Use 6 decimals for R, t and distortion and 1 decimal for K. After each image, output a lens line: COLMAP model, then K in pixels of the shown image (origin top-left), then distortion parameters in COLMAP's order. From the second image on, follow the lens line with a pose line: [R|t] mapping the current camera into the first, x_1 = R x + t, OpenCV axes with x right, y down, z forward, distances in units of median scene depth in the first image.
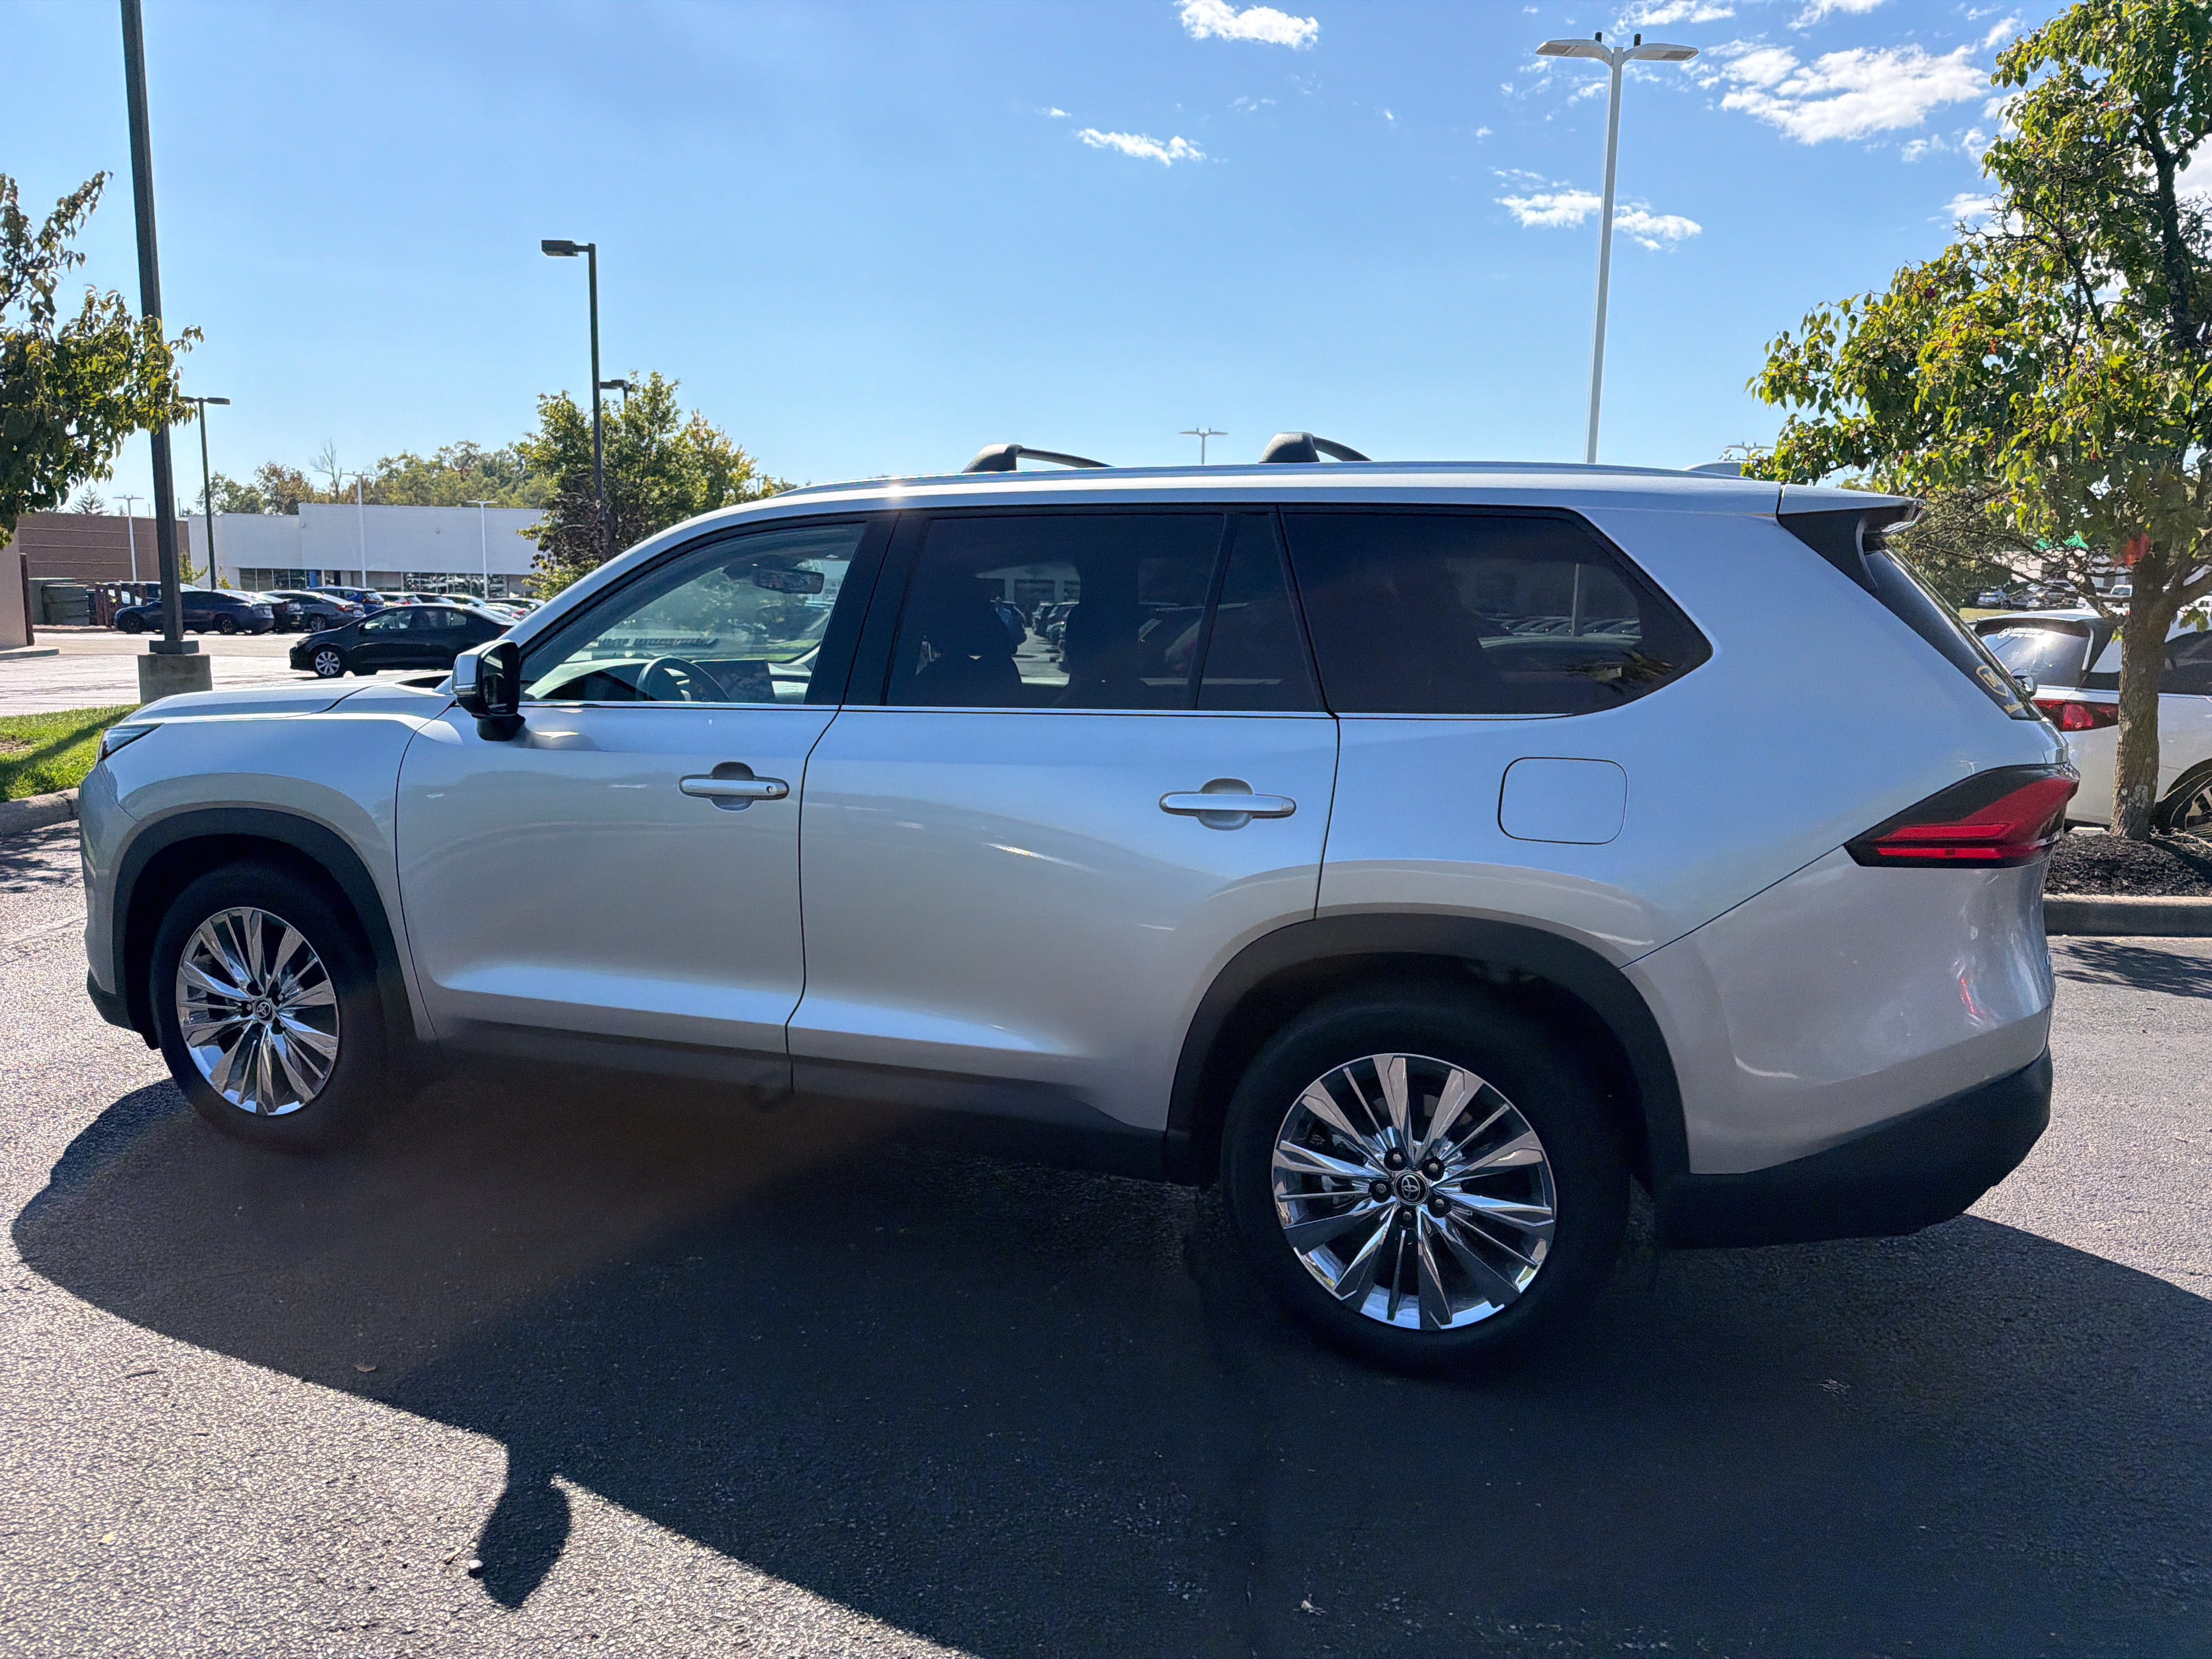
lens RADIAL K [[1571.2, 0, 1113.7], [0, 1571.2, 847.8], [0, 0, 1]] dist [0.016624, -0.021723]
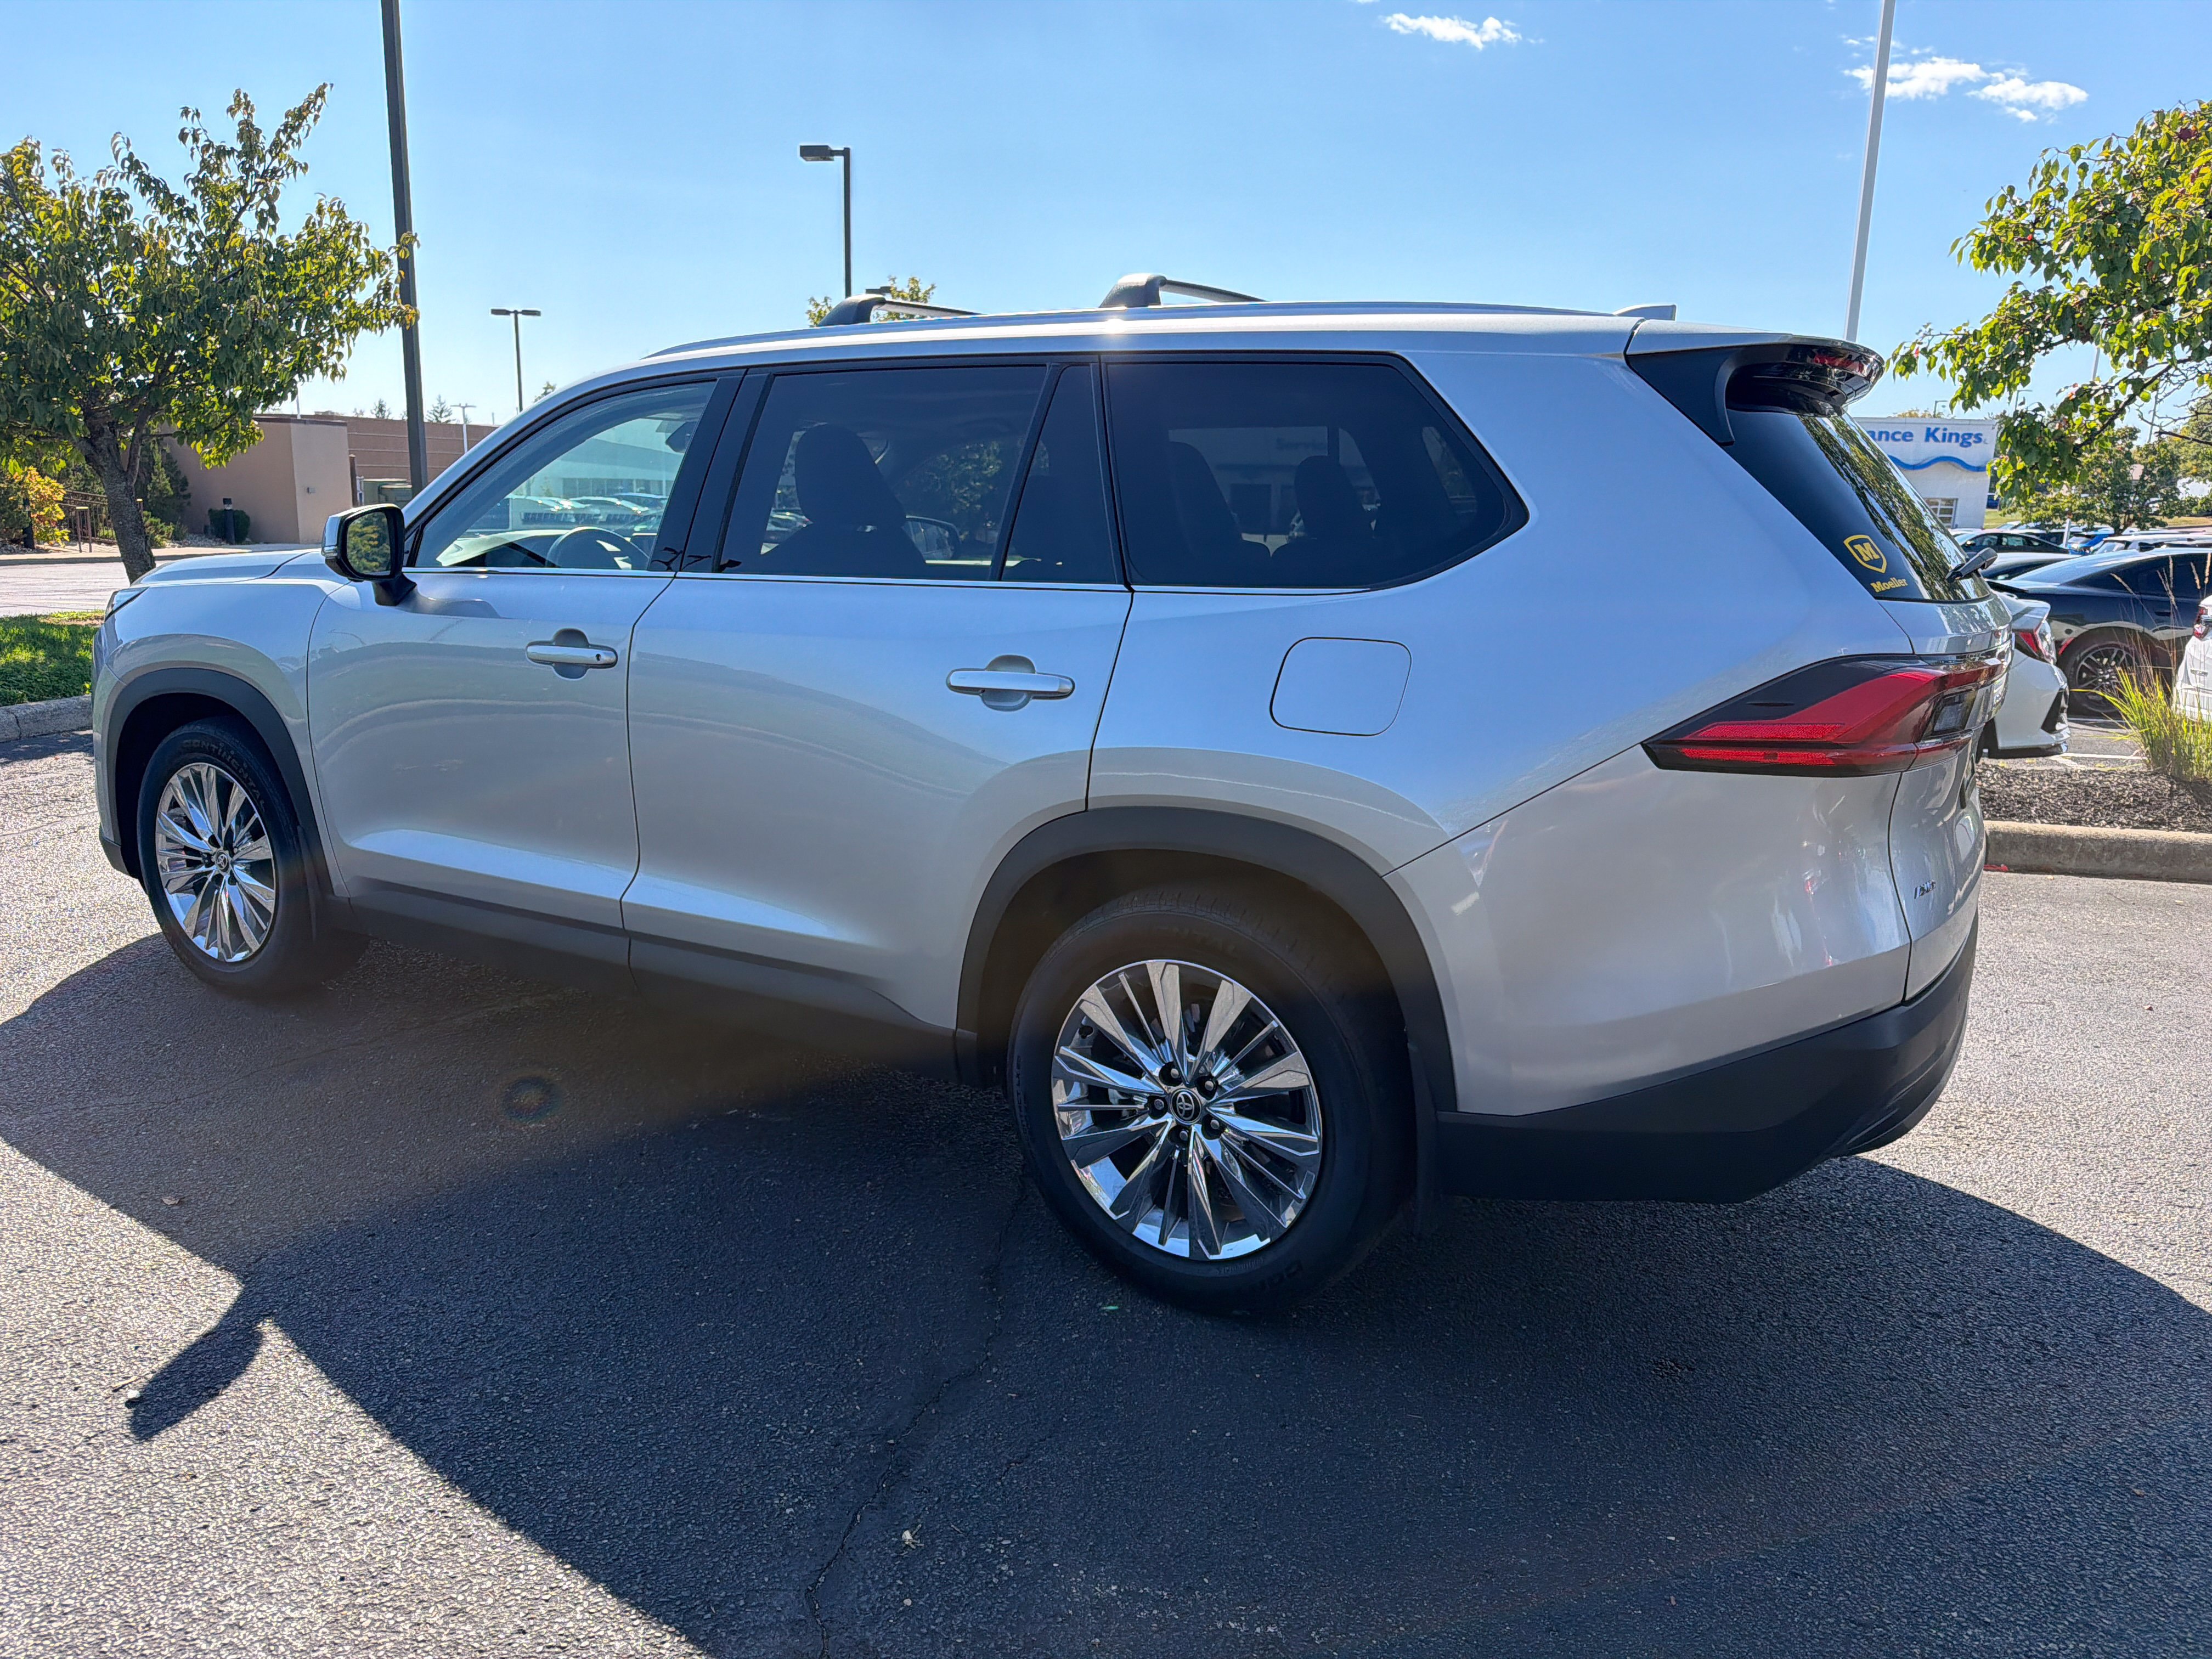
lens RADIAL K [[1571.2, 0, 1095.7], [0, 1571.2, 834.4], [0, 0, 1]] dist [0.016624, -0.021723]
pose [[0.982422, 0.044452, -0.181303, 0.242264], [-0.035663, 0.998038, 0.051454, 0.010276], [0.183235, -0.044083, 0.982080, 0.079705]]
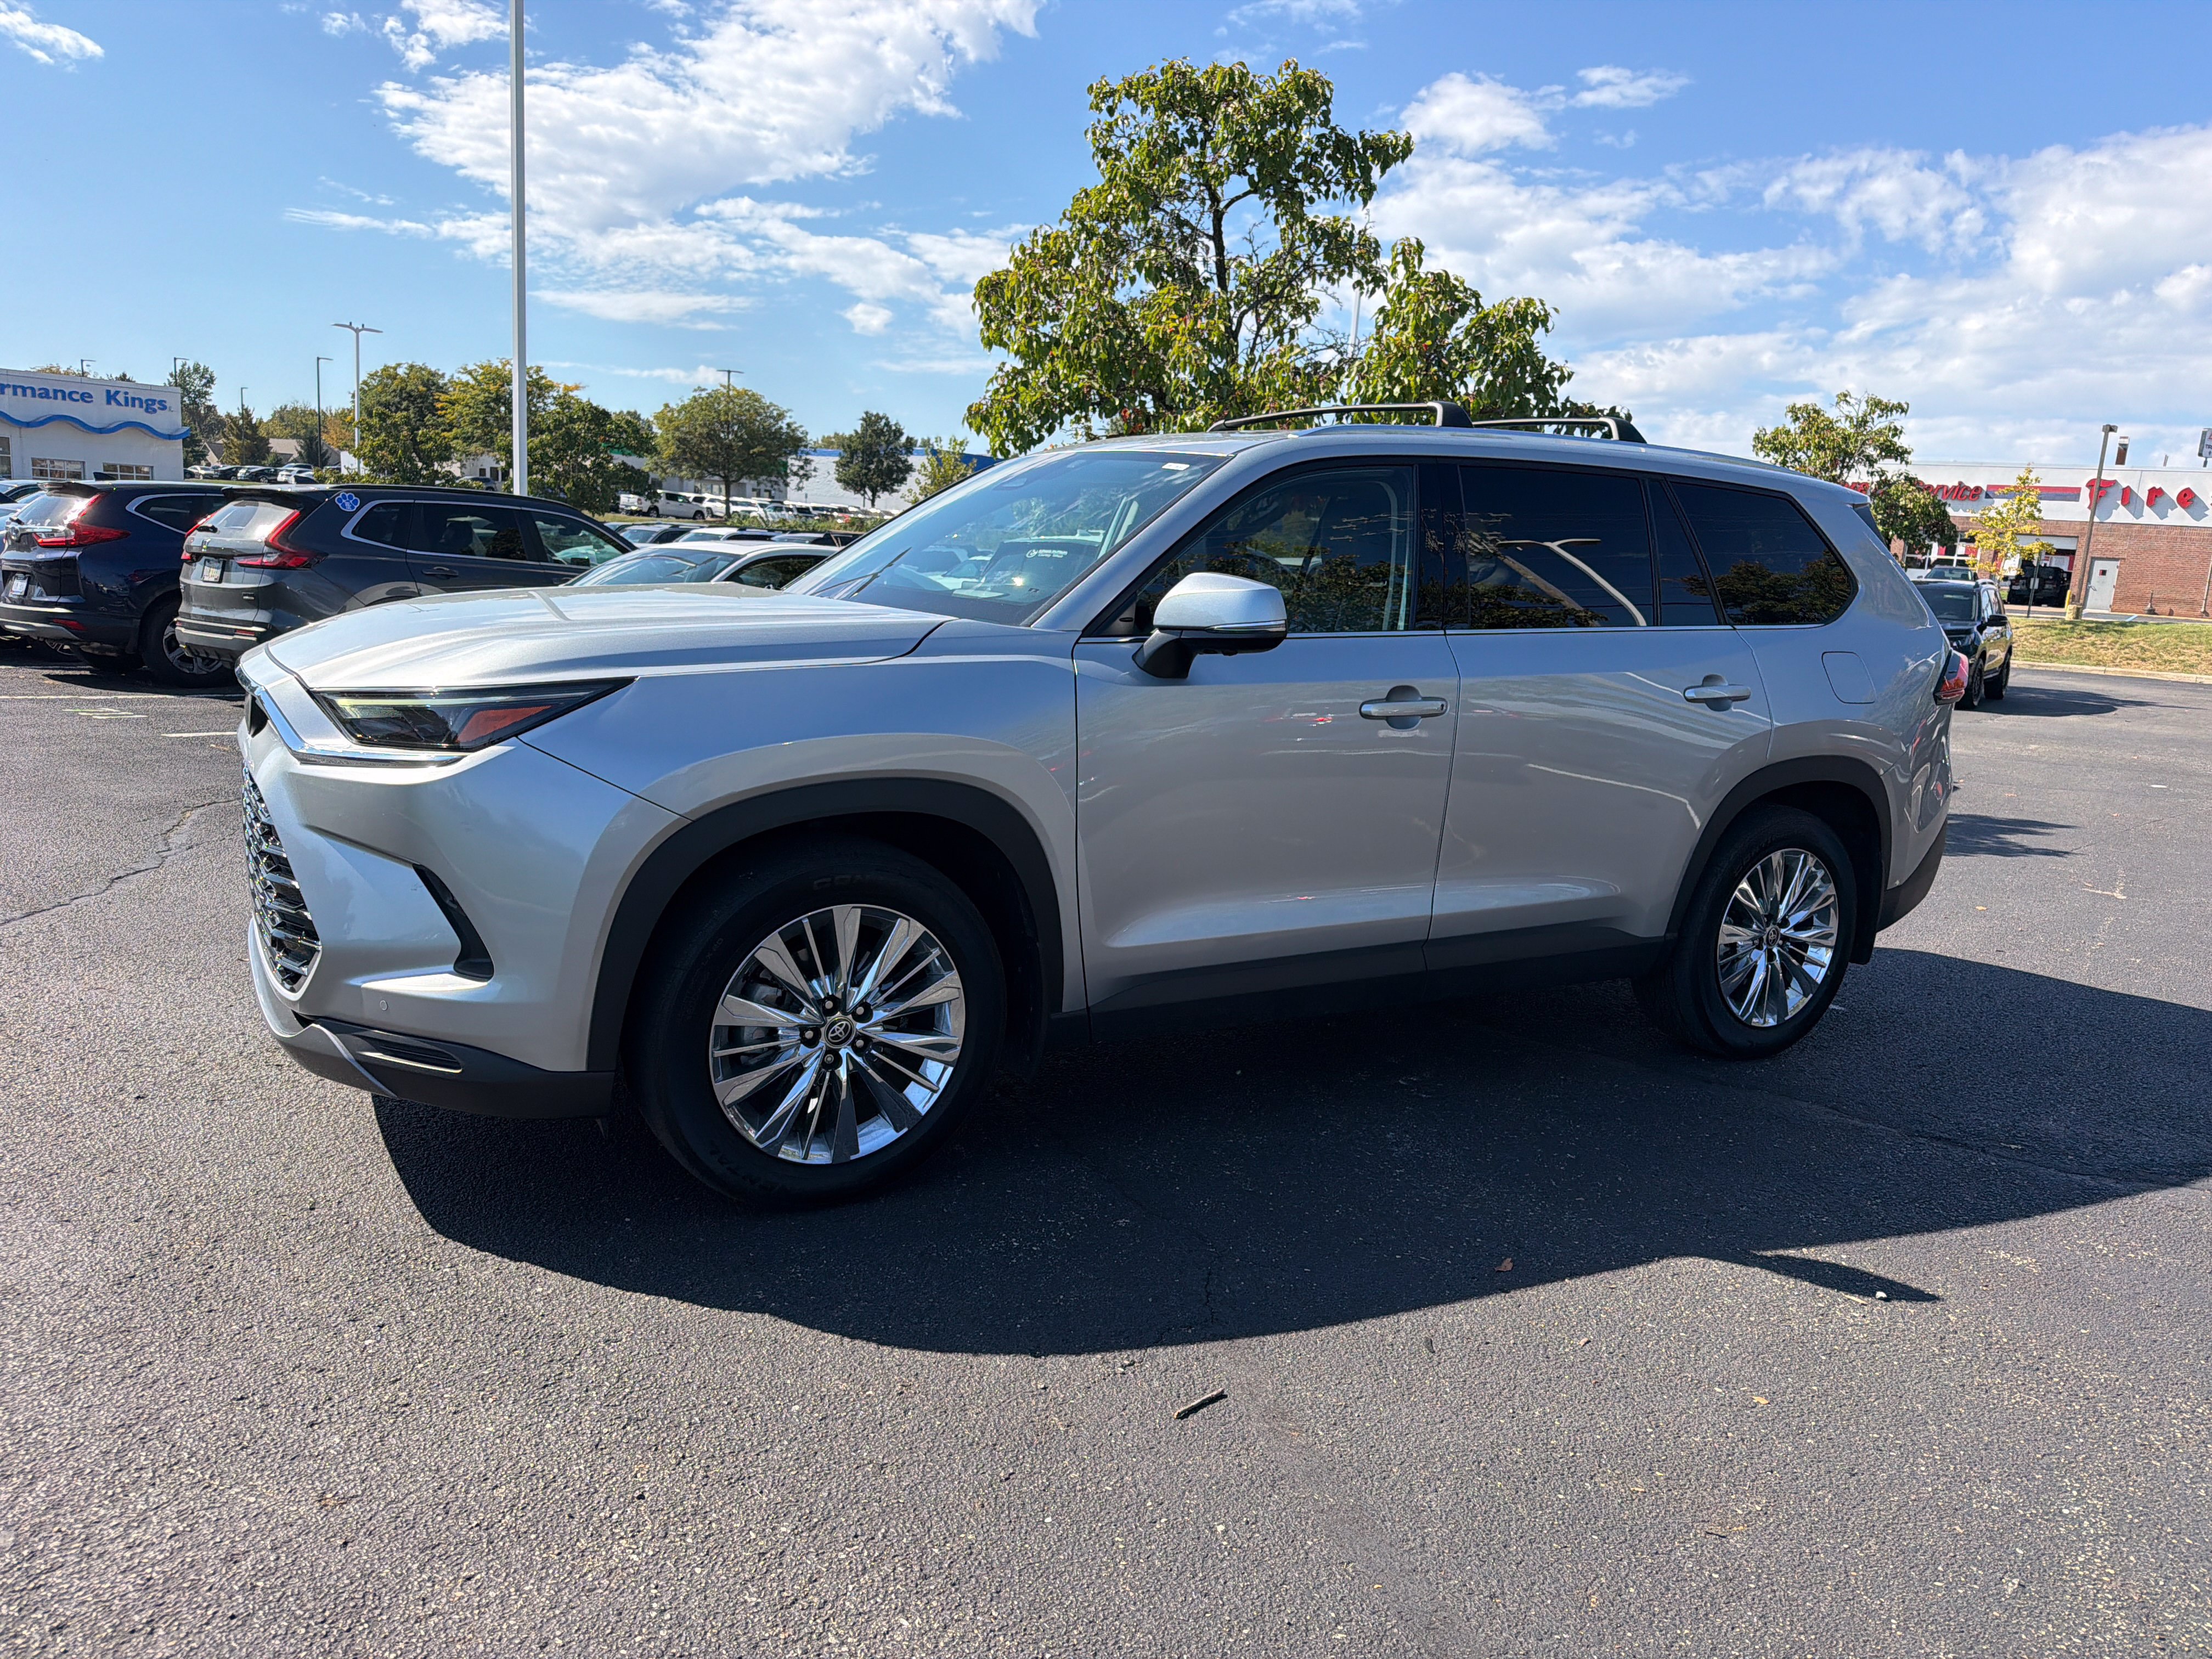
lens RADIAL K [[1571.2, 0, 1128.8], [0, 1571.2, 846.7], [0, 0, 1]] dist [0.016624, -0.021723]
pose [[0.625469, -0.129442, 0.769437, -1.129961], [0.077305, 0.991571, 0.103971, -0.065909], [-0.776410, -0.005549, 0.630203, 0.422300]]
